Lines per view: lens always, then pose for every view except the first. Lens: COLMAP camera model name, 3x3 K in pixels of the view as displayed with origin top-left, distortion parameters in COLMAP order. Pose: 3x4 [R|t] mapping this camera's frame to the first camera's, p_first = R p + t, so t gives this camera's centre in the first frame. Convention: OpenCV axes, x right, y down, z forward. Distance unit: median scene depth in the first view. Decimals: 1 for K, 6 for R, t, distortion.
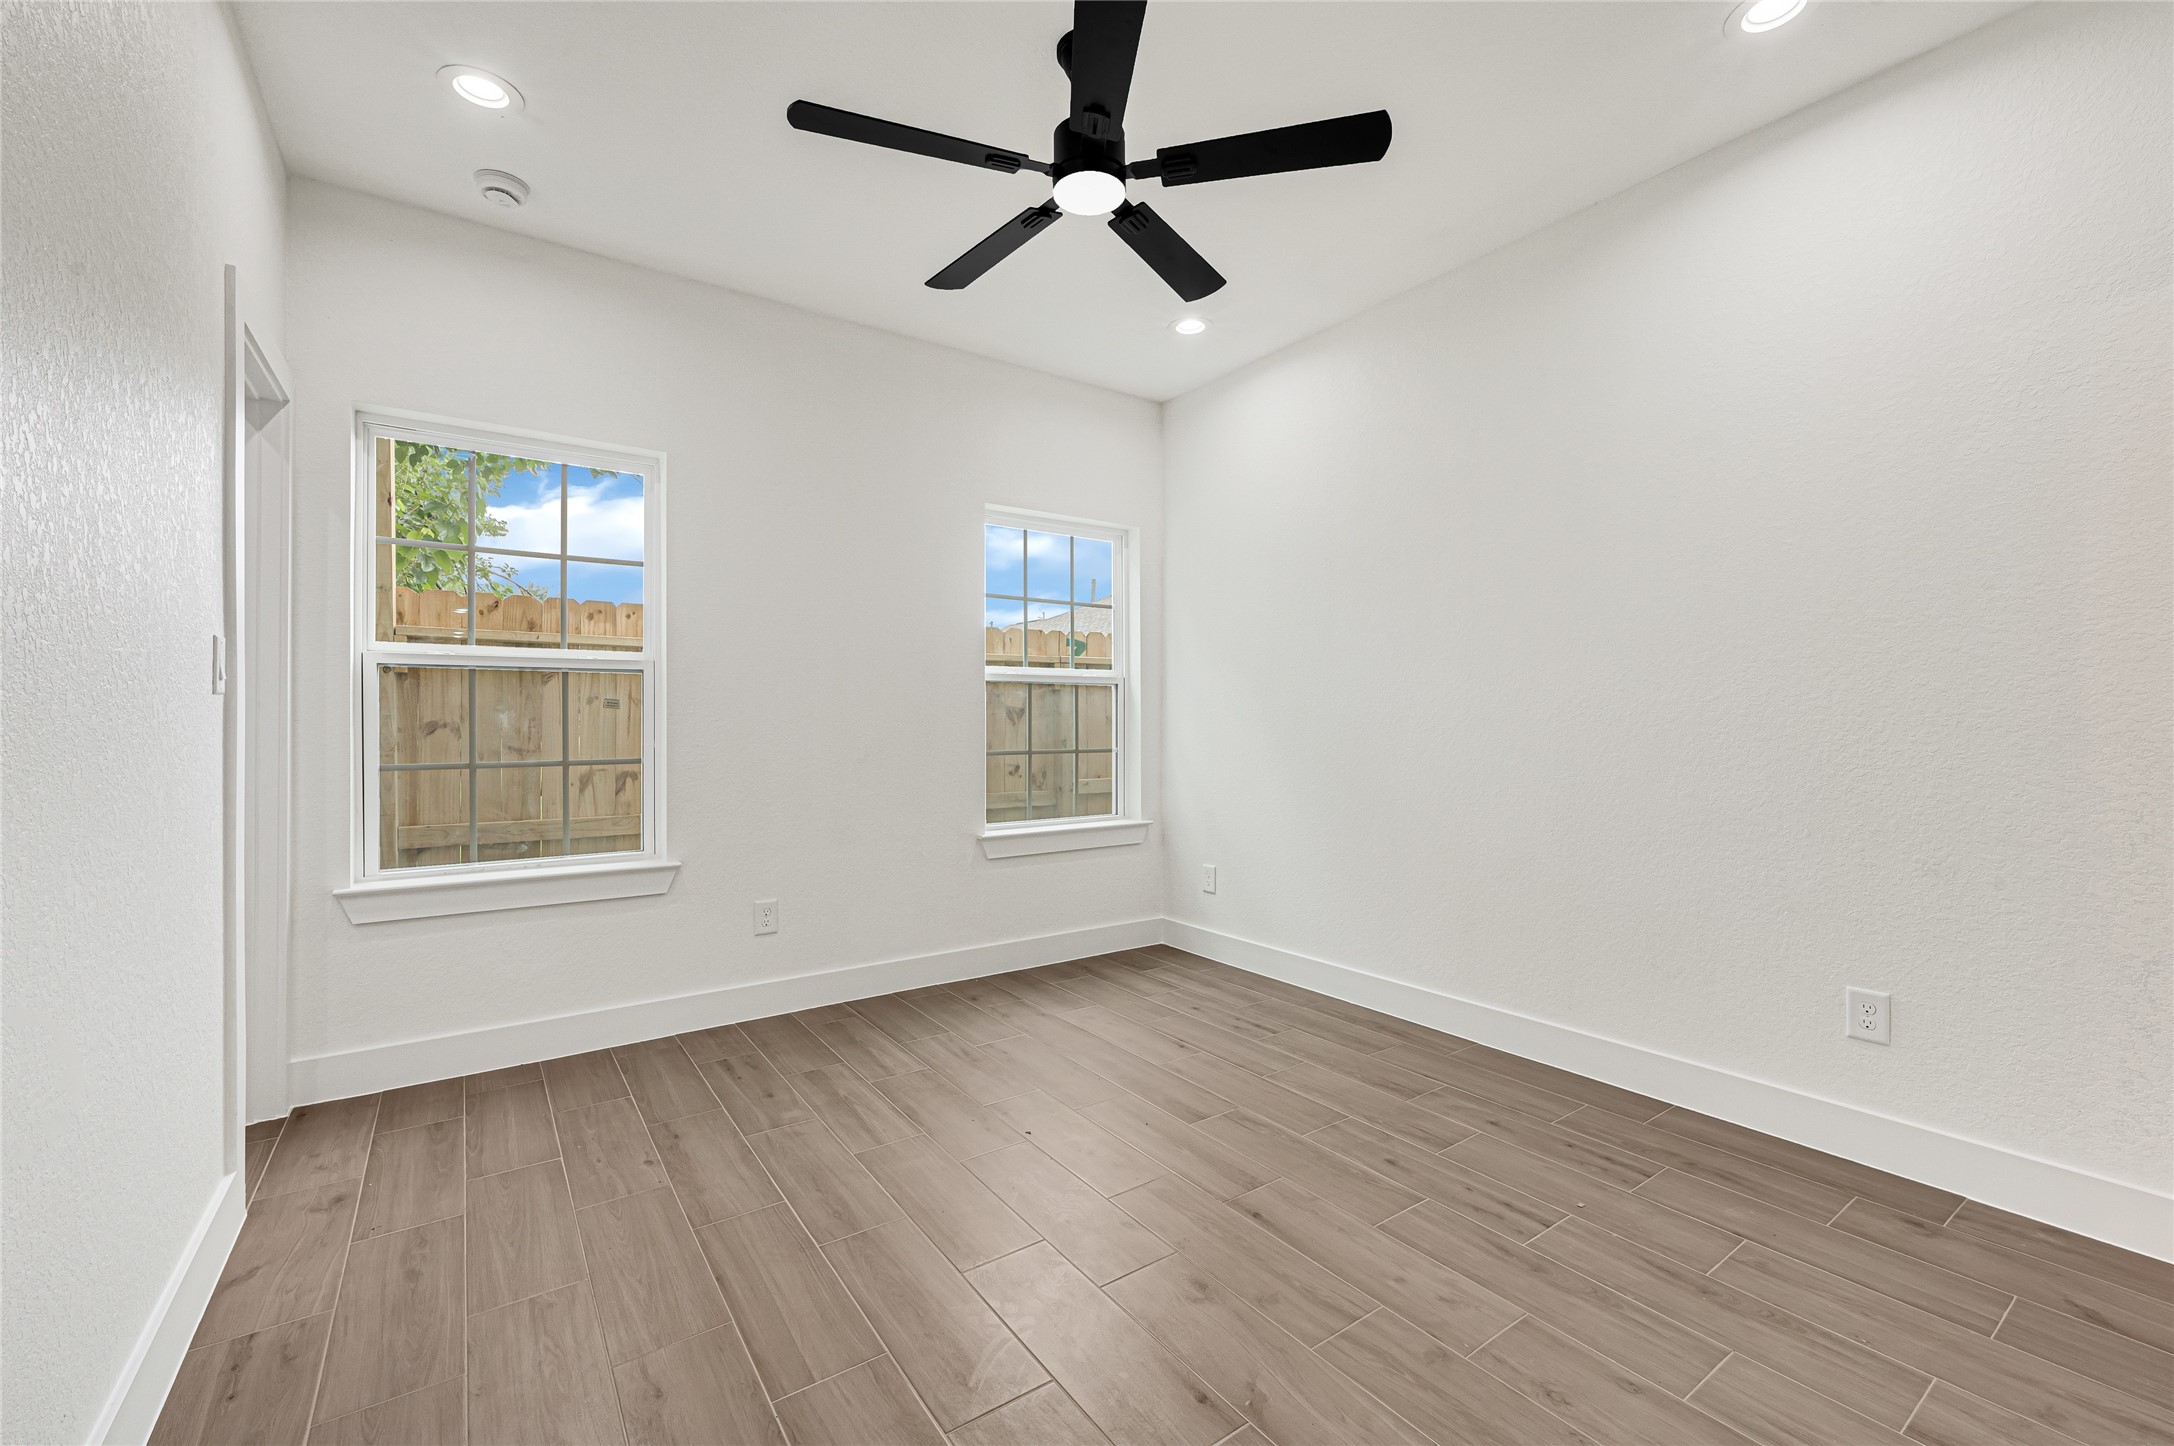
lens RADIAL K [[892.2, 0, 1089.5], [0, 892.2, 723.5], [0, 0, 1]] dist [-0.002501, 0.000615]
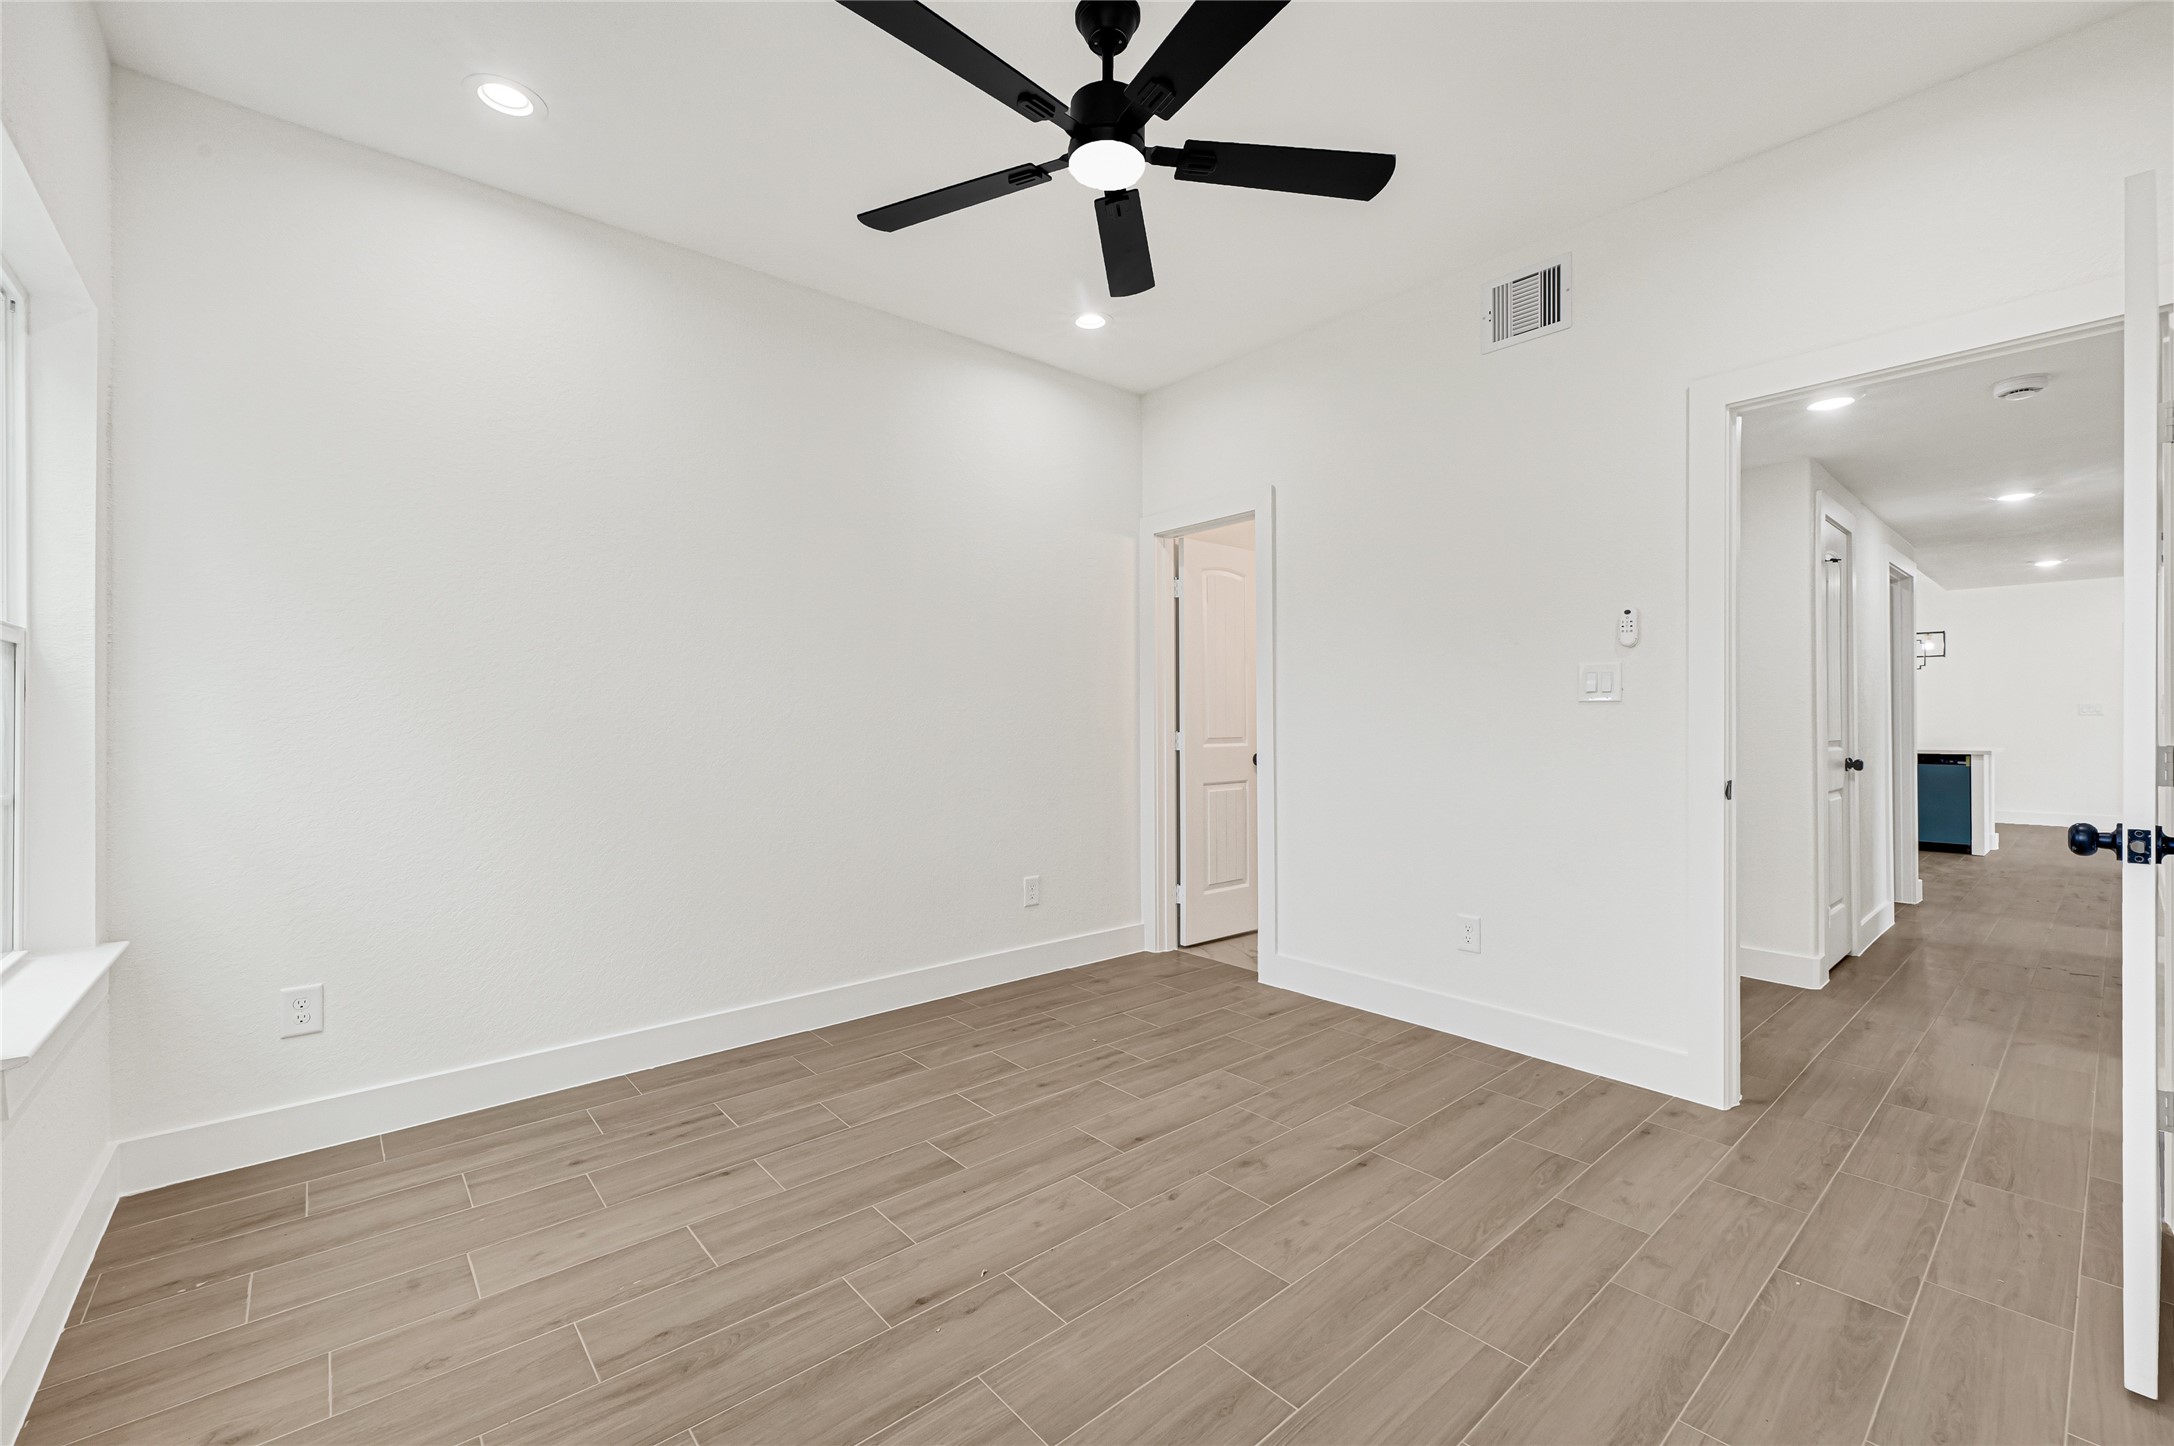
lens RADIAL K [[892.2, 0, 1092.5], [0, 892.2, 728.0], [0, 0, 1]] dist [-0.002501, 0.000615]
pose [[-0.100608, -0.005213, 0.994913, -0.642341], [0.010050, 0.999930, 0.006255, -0.002052], [-0.994875, 0.010628, -0.100548, 0.767702]]
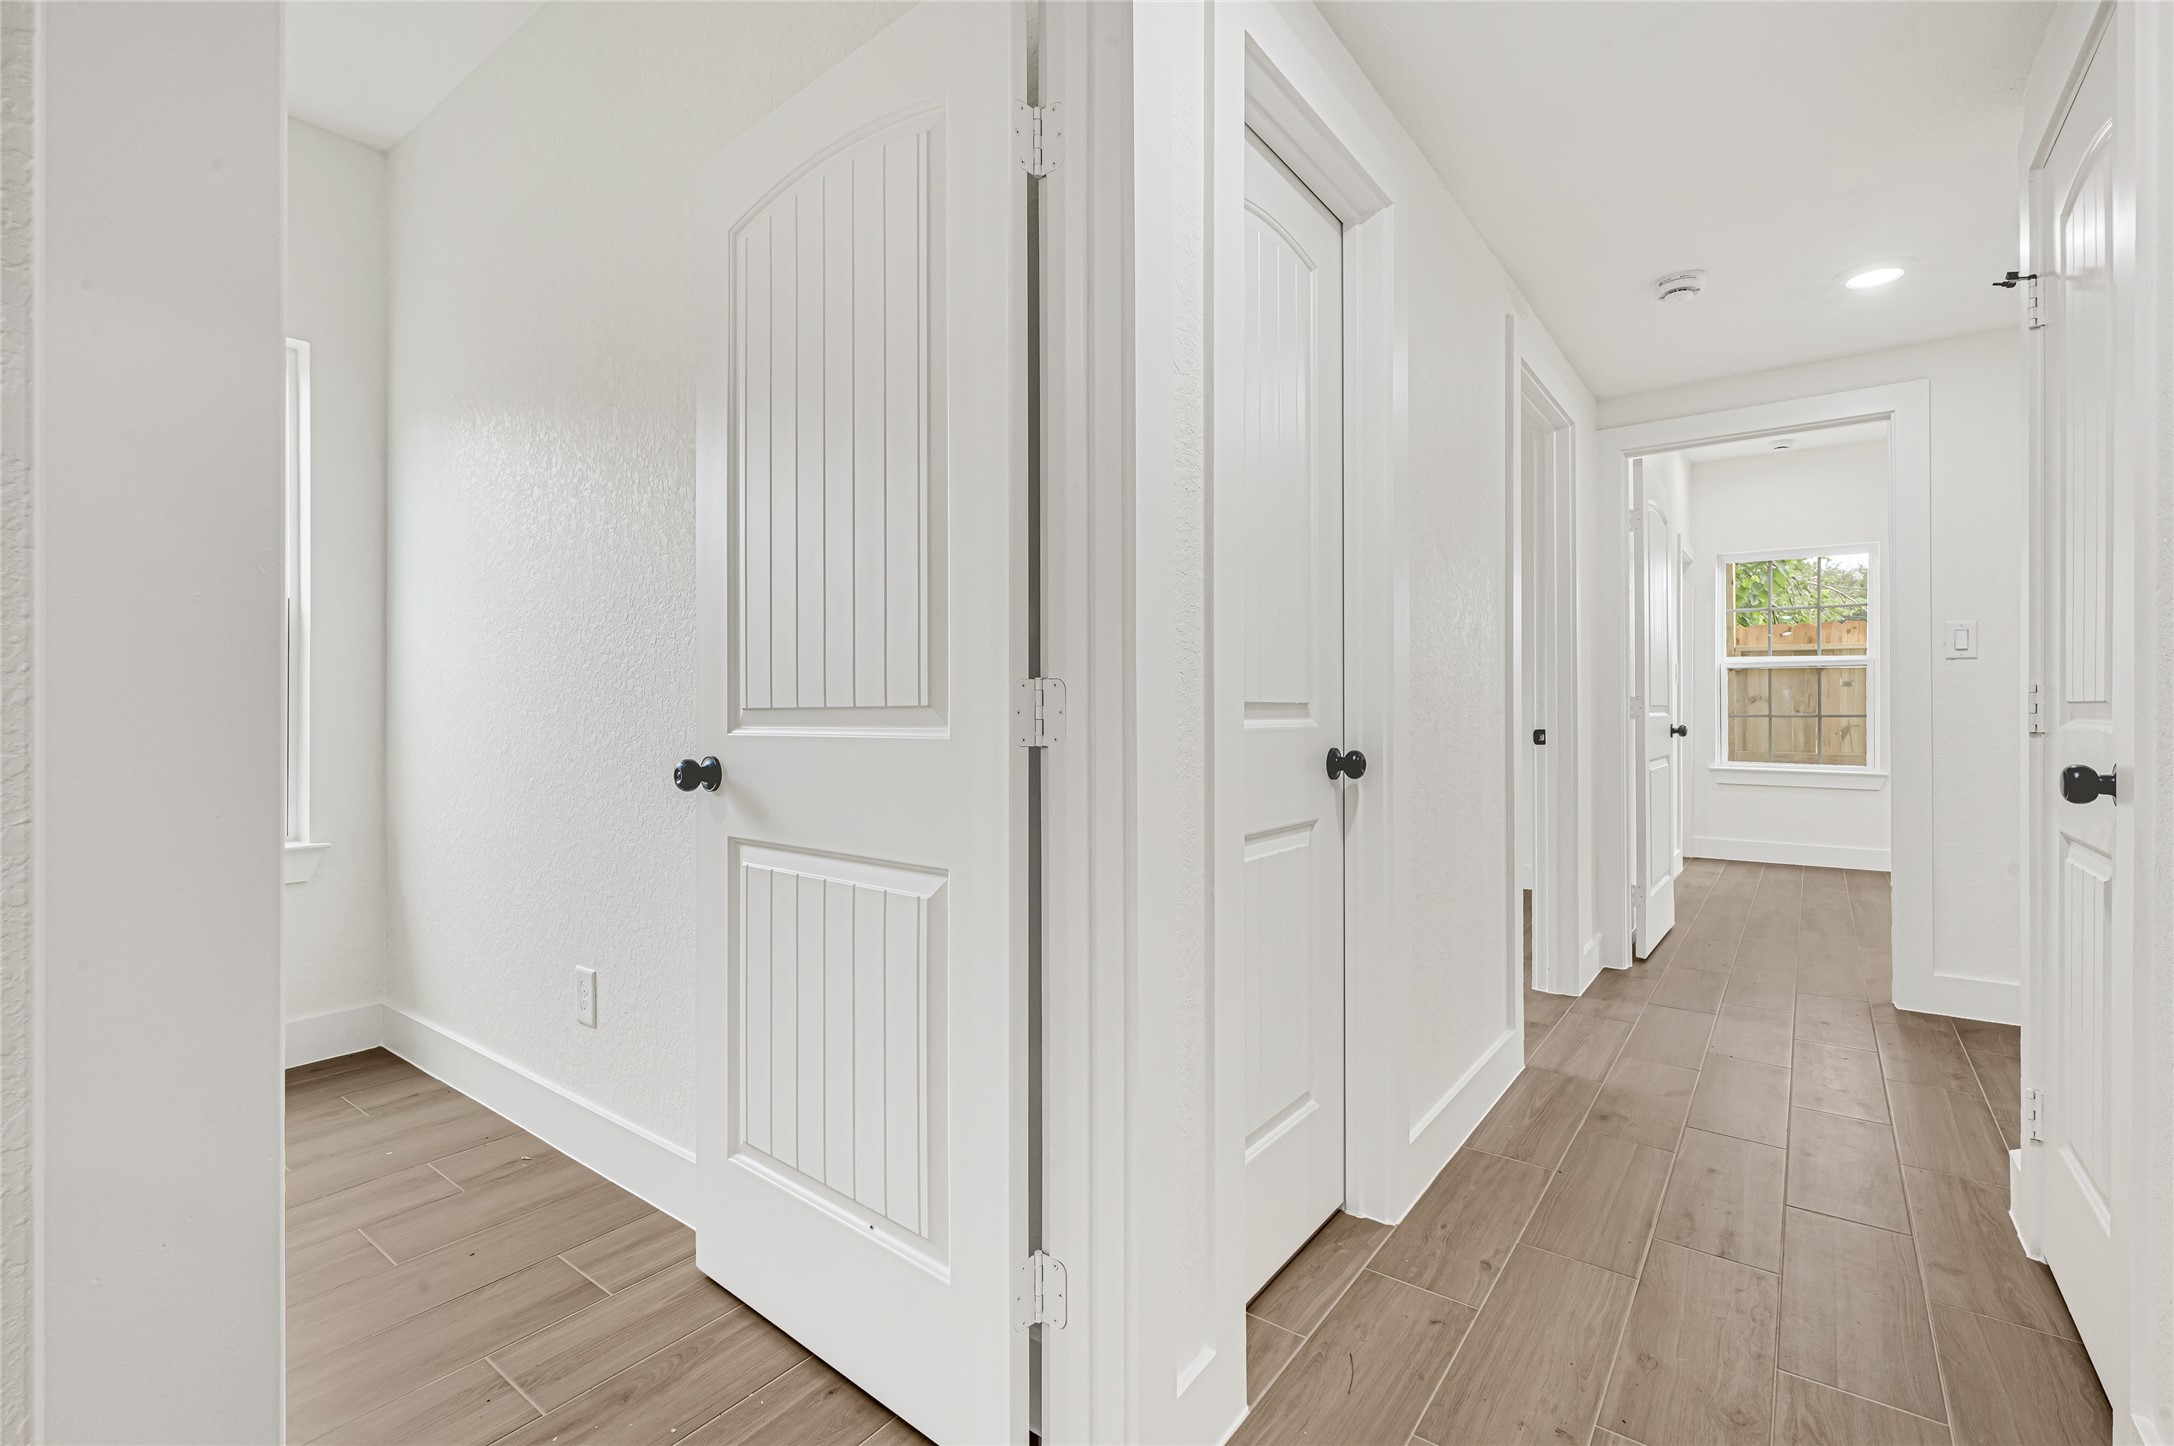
lens RADIAL K [[958.2, 0, 1094.3], [0, 958.2, 707.4], [0, 0, 1]] dist [-0.000643, -0.000424]
pose [[0.310871, -0.004167, -0.950443, 0.879745], [-0.003708, 0.999977, -0.005597, 0.044154], [0.950445, 0.005264, 0.310849, -1.114058]]
